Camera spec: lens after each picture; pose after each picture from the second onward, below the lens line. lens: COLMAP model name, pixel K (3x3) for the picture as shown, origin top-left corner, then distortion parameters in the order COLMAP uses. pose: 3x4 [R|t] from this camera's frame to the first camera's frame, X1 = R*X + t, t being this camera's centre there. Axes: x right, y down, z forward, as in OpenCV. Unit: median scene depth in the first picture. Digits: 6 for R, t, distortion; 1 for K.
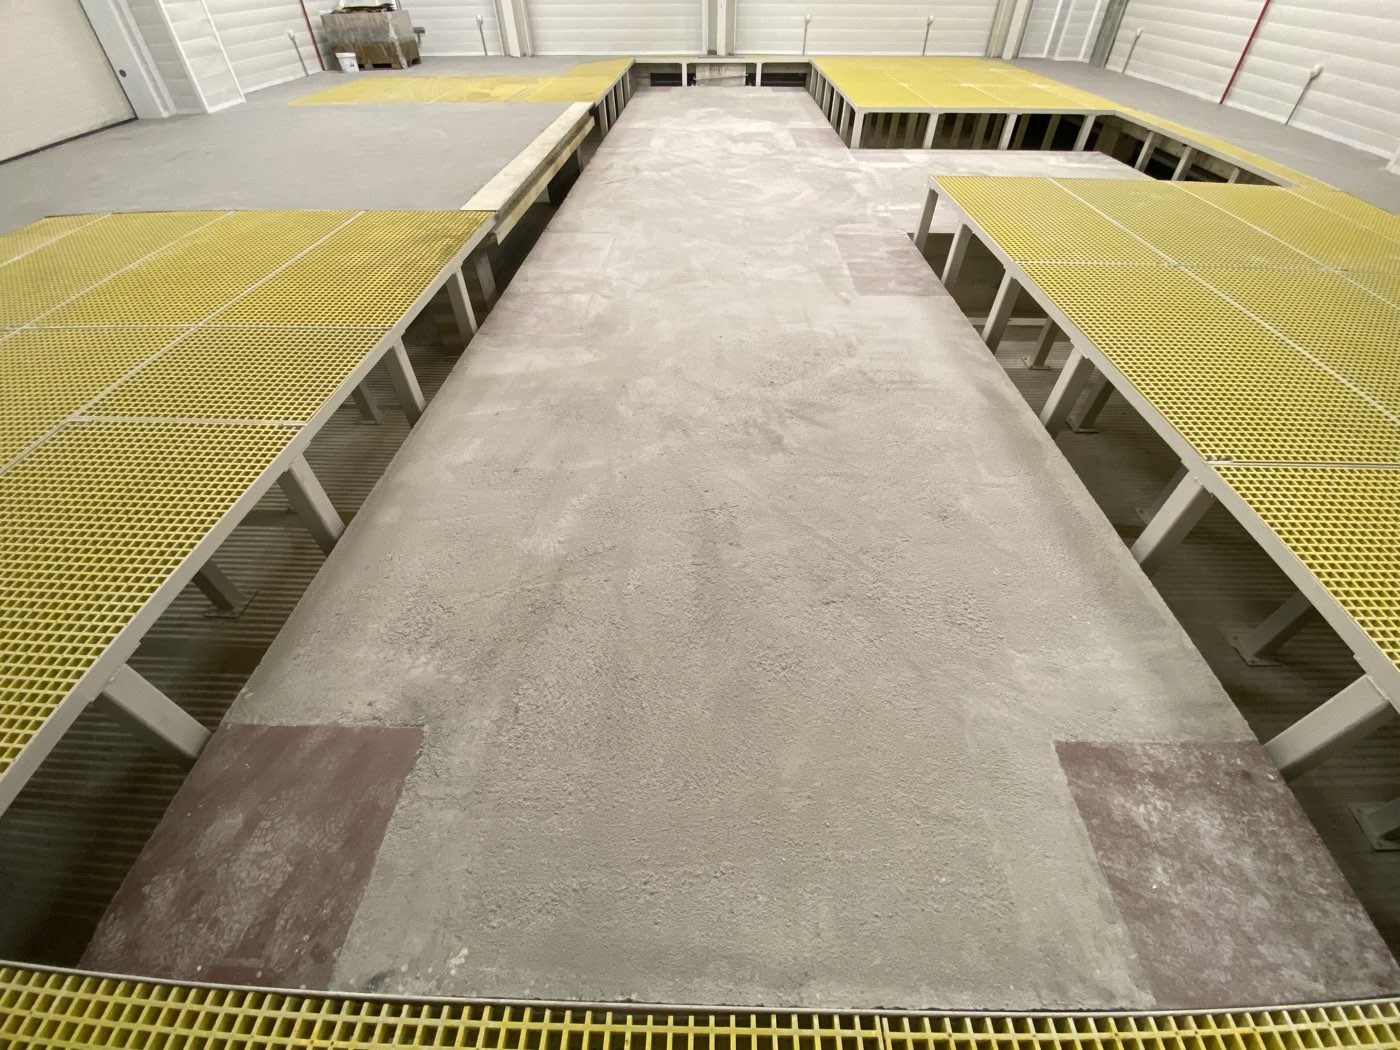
lens RADIAL K [[582.6, 0, 700.0], [0, 582.6, 525.0], [0, 0, 1]] dist [0.006374, -0.015475]
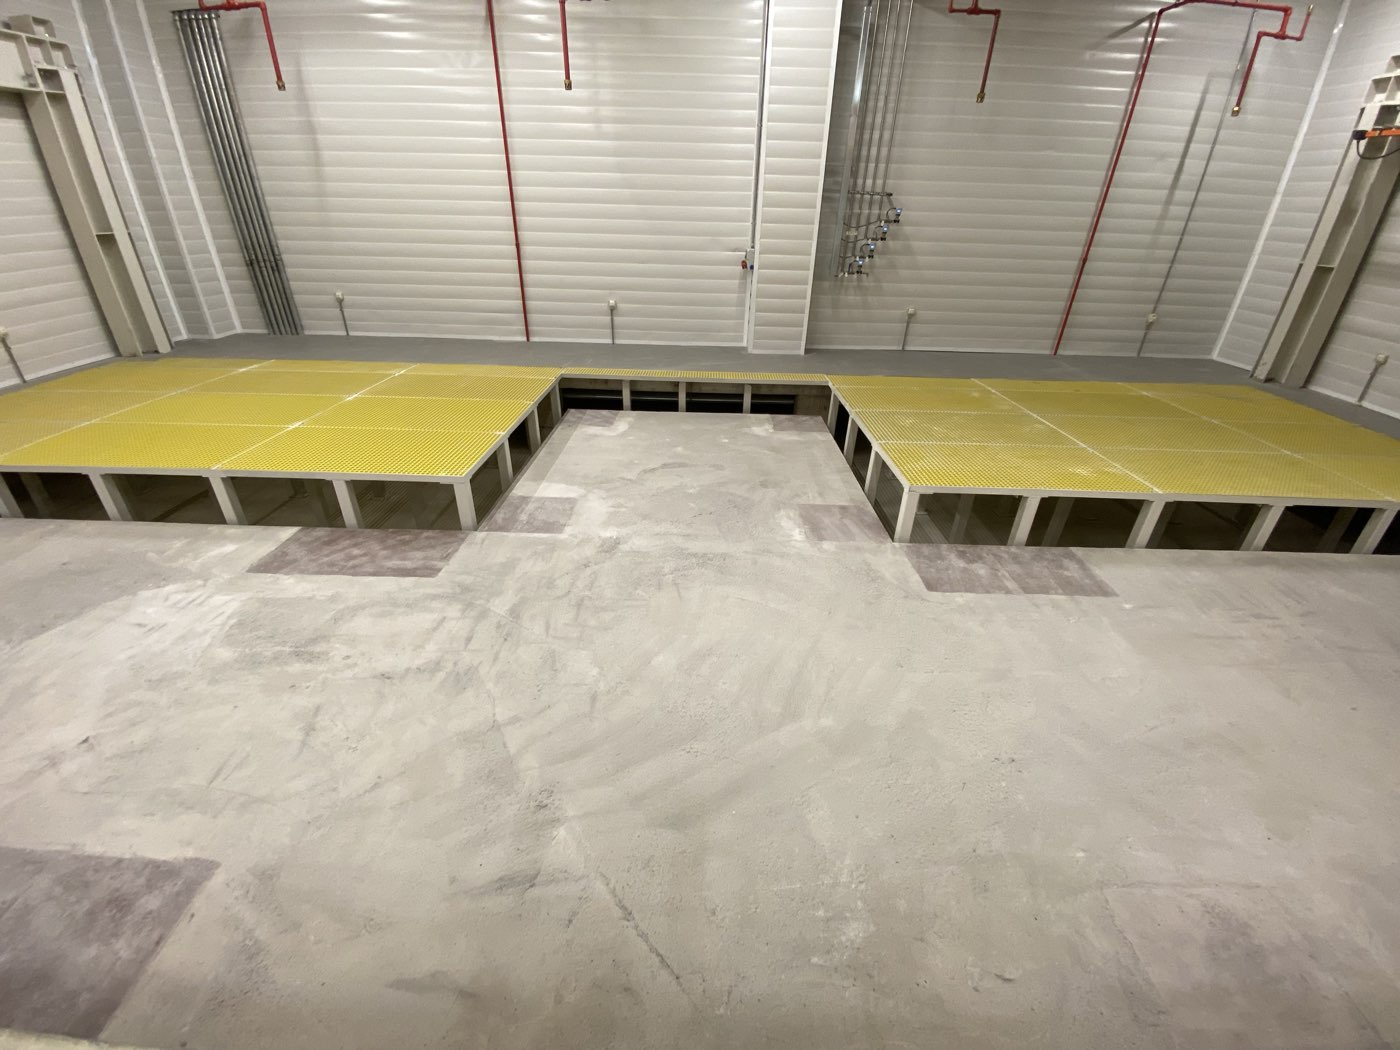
lens RADIAL K [[570.0, 0, 700.0], [0, 570.0, 525.0], [0, 0, 1]] dist [0.020769, -0.020147]
pose [[-0.011868, -0.473032, 0.880965, -0.455216], [0.679686, 0.642381, 0.354081, -1.202163], [-0.733407, 0.602982, 0.313890, 1.091540]]
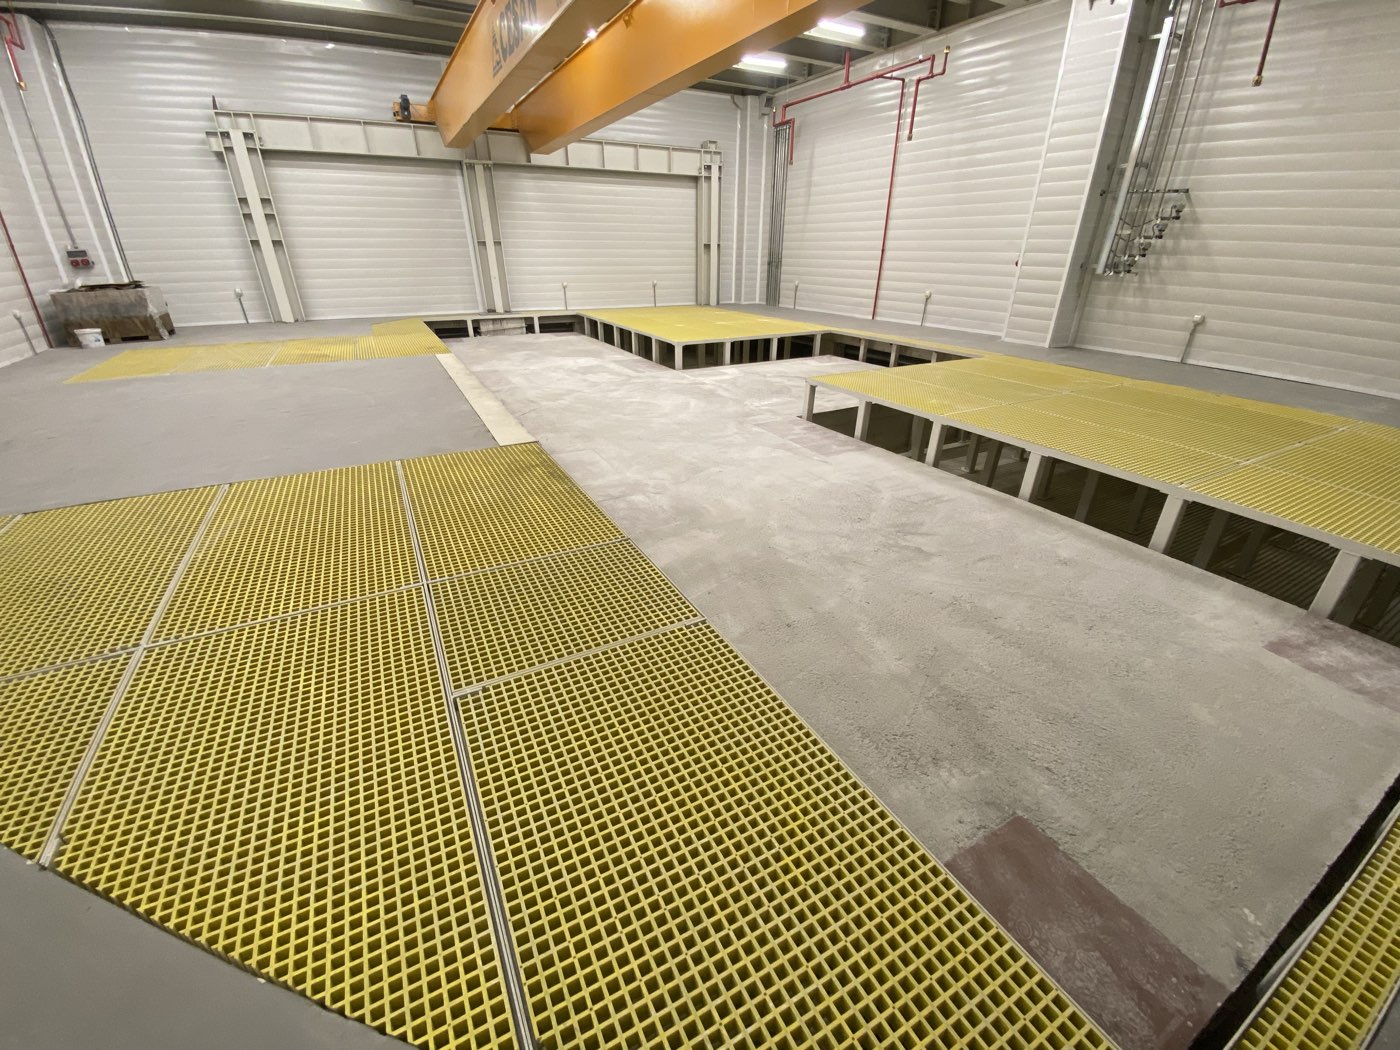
lens RADIAL K [[567.0, 0, 700.0], [0, 567.0, 525.0], [0, 0, 1]] dist [0.040039, -0.034084]
pose [[0.864096, -0.212704, 0.456175, -0.587308], [0.344295, 0.910896, -0.227441, -0.050645], [-0.367150, 0.353590, 0.860334, 0.031282]]
